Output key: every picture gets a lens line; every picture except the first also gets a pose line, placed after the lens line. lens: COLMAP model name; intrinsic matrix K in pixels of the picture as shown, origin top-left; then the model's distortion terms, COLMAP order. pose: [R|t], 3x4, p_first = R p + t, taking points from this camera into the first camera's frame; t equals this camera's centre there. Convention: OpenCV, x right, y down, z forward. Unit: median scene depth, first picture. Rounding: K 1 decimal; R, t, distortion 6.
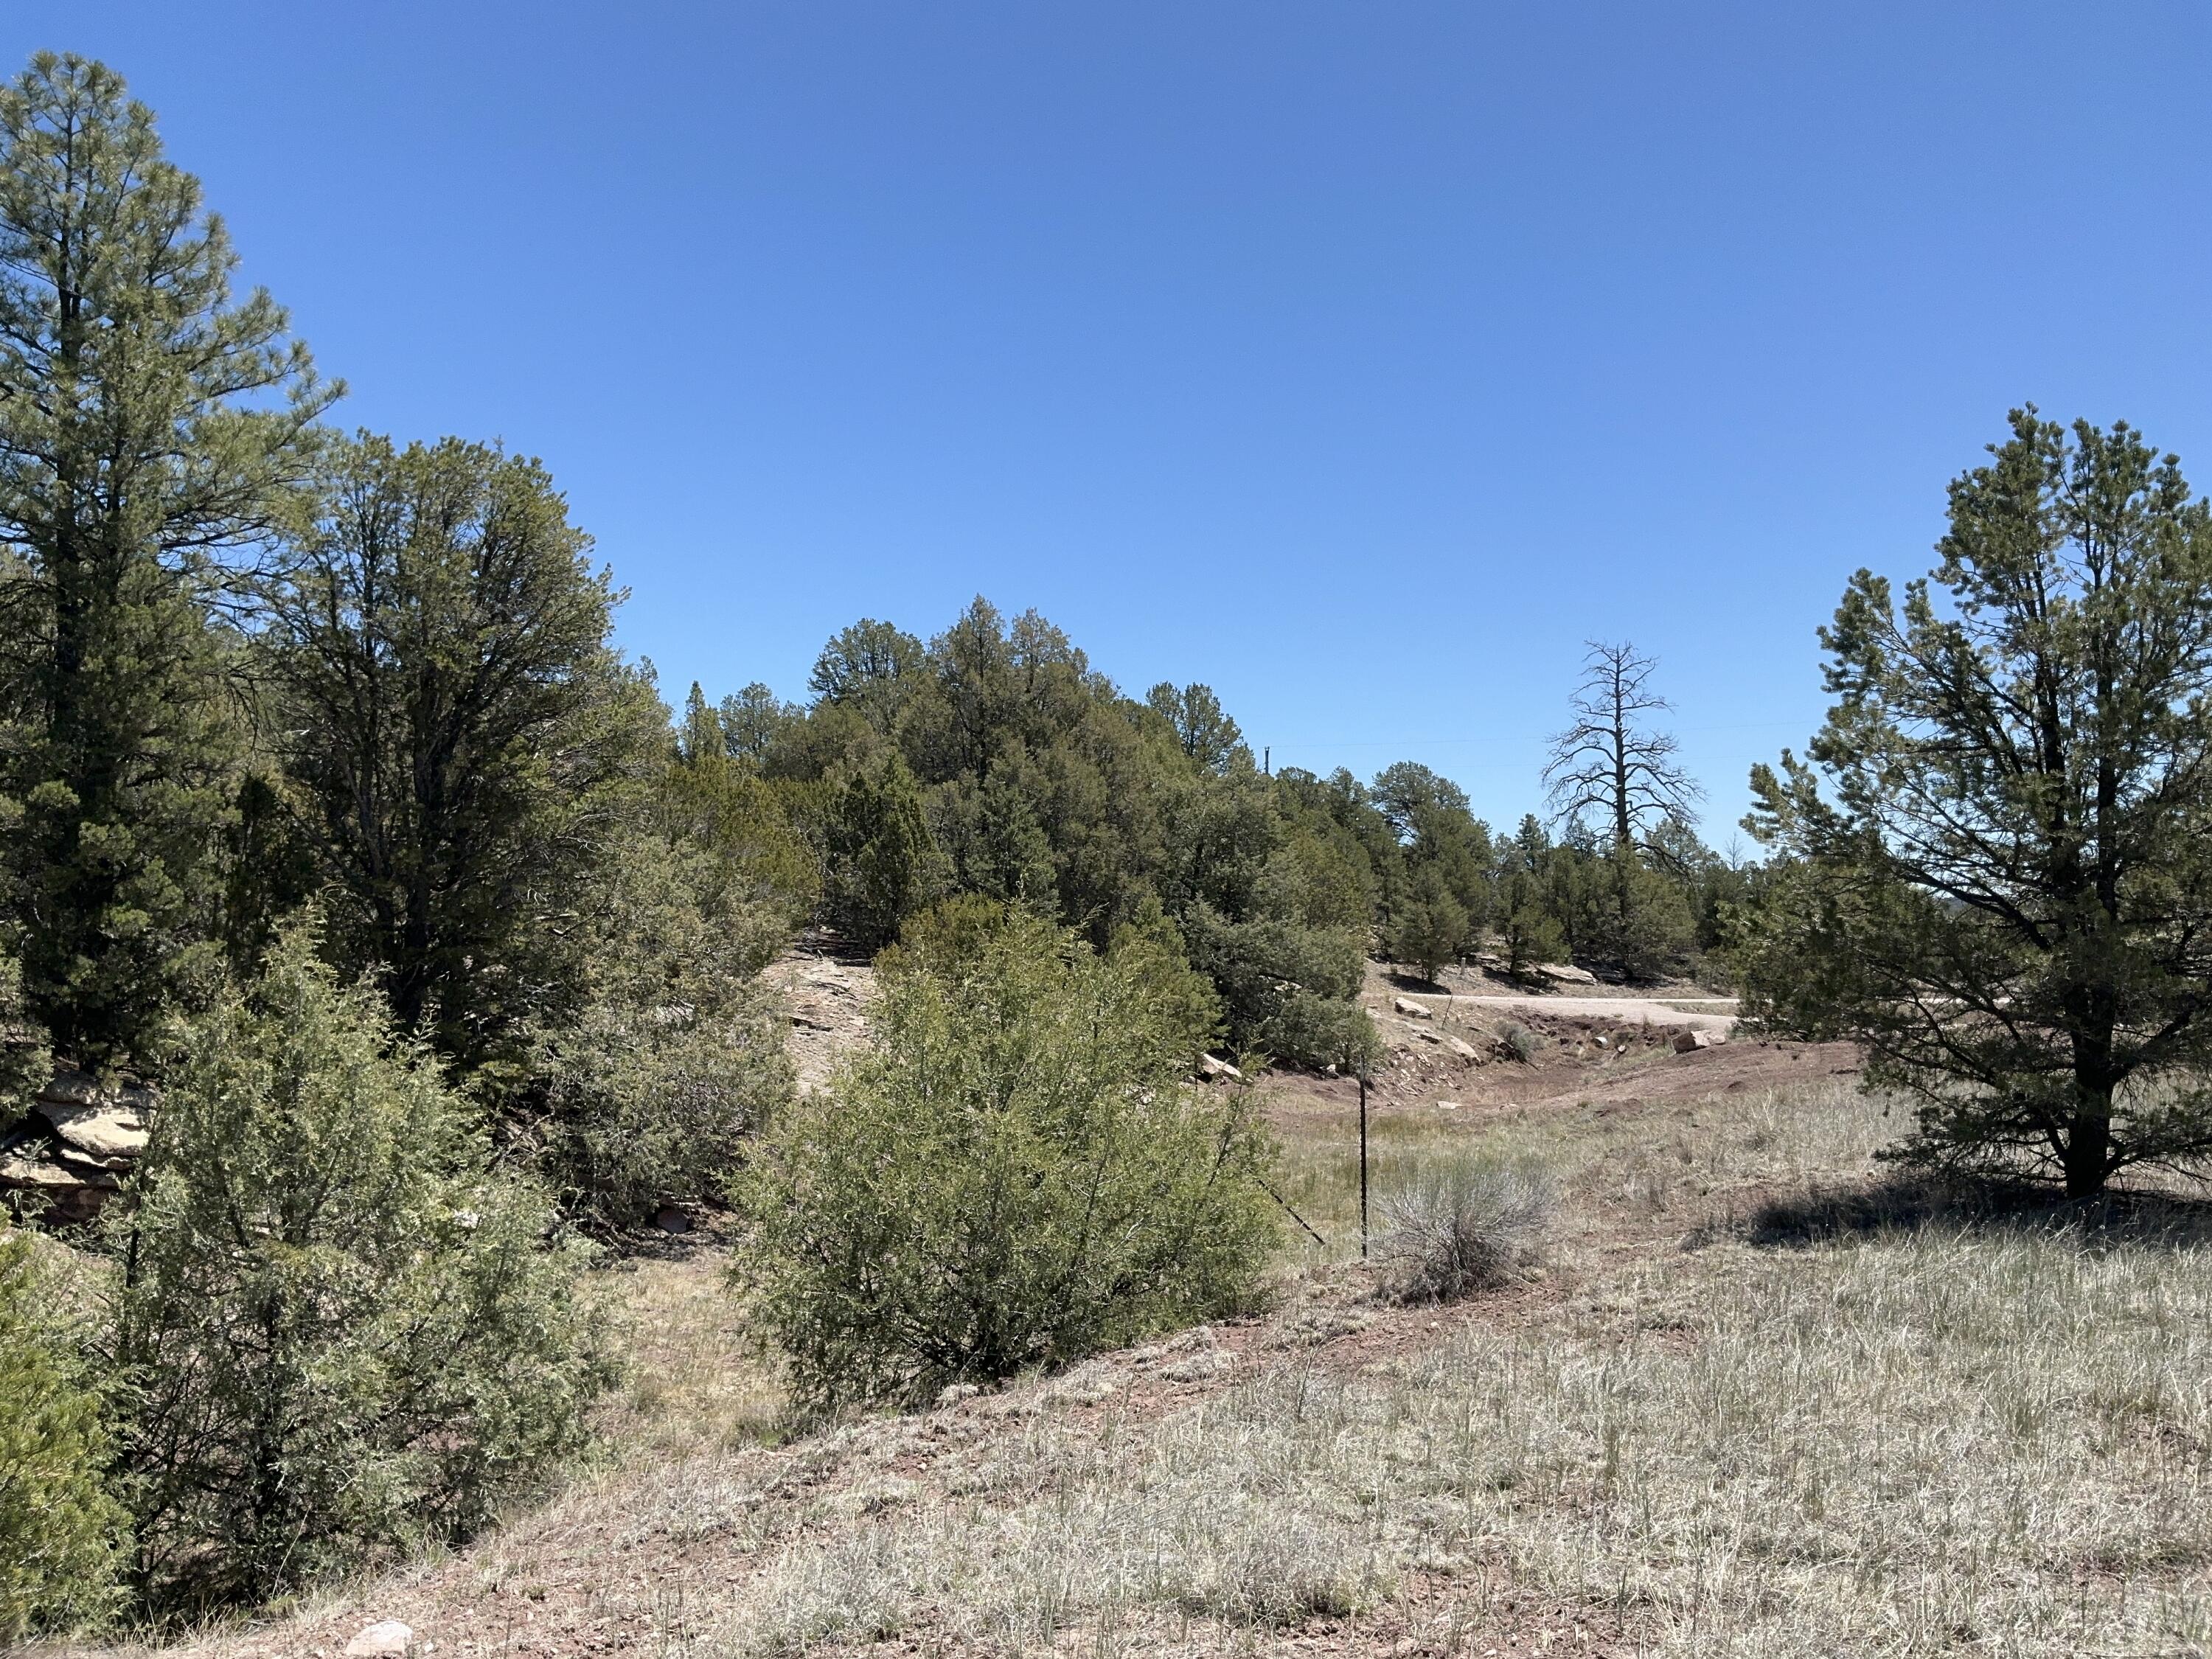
lens RADIAL K [[1871.9, 0, 1108.3], [0, 1871.9, 836.6], [0, 0, 1]] dist [0.117384, -0.162902]
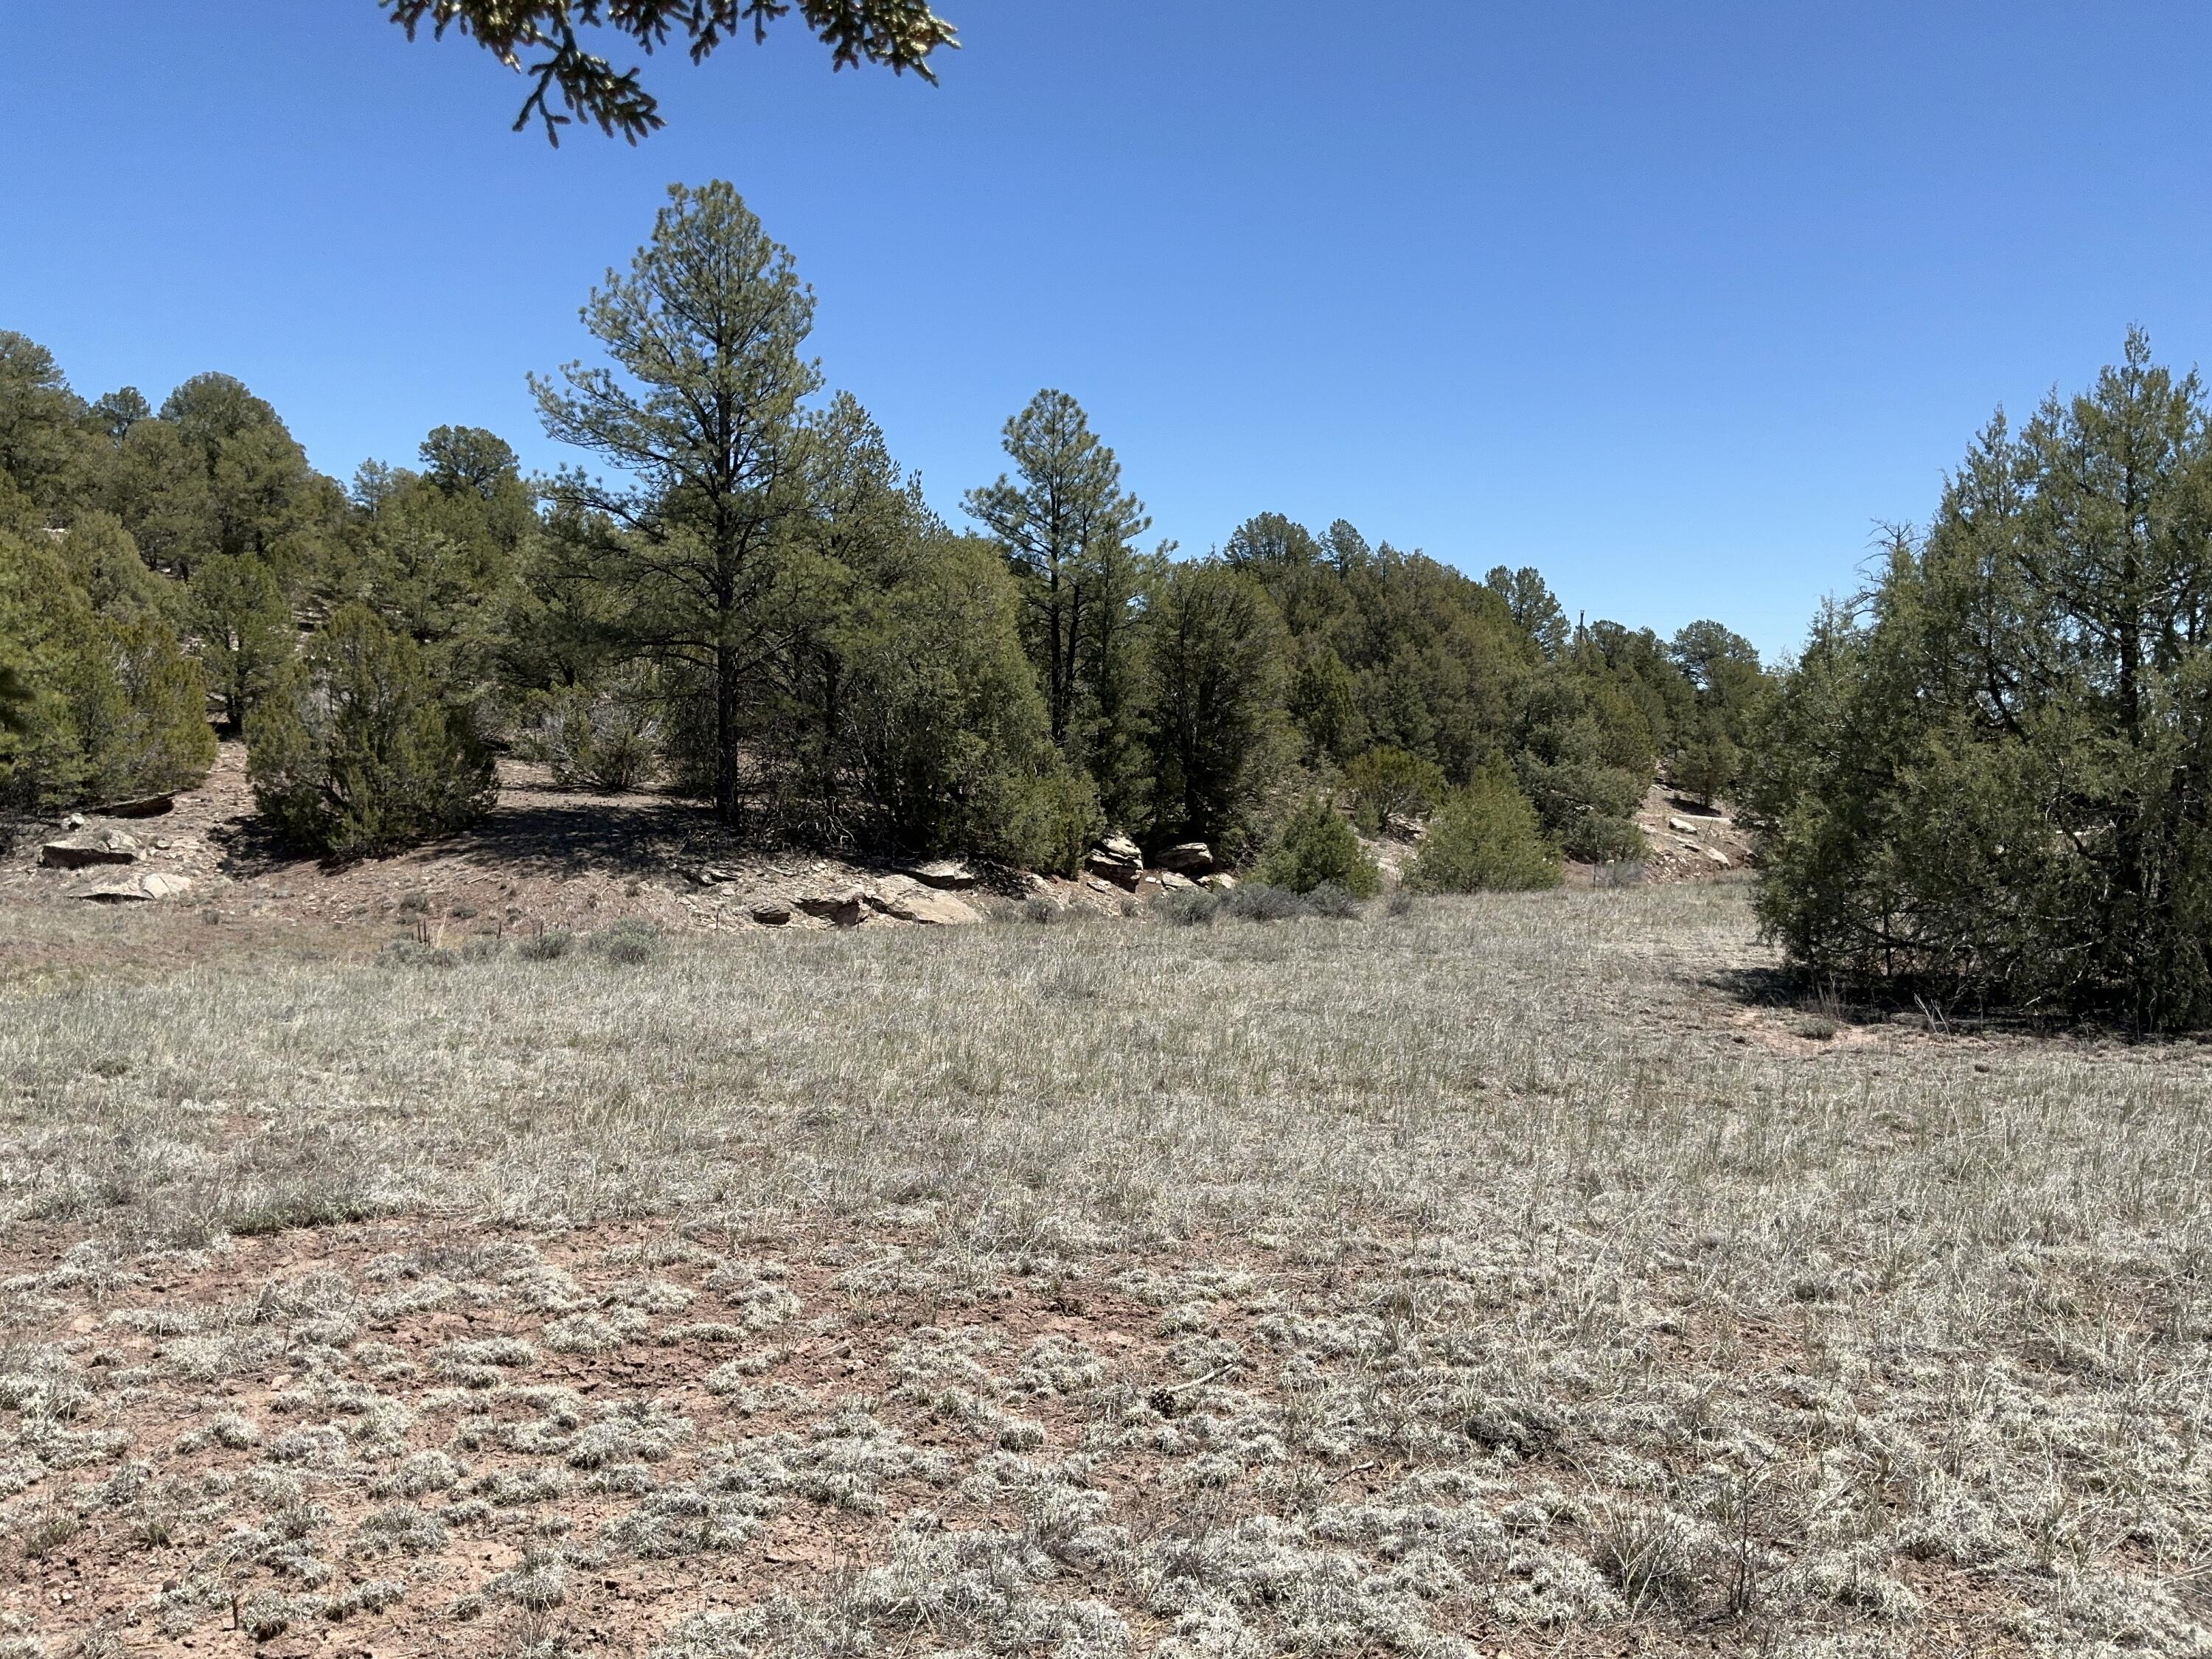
lens RADIAL K [[1871.9, 0, 1097.2], [0, 1871.9, 827.2], [0, 0, 1]] dist [0.117384, -0.162902]
pose [[0.985769, 0.036884, -0.164010, -0.029139], [-0.020610, 0.994790, 0.099840, -0.034117], [0.166838, -0.095039, 0.981393, -0.398022]]
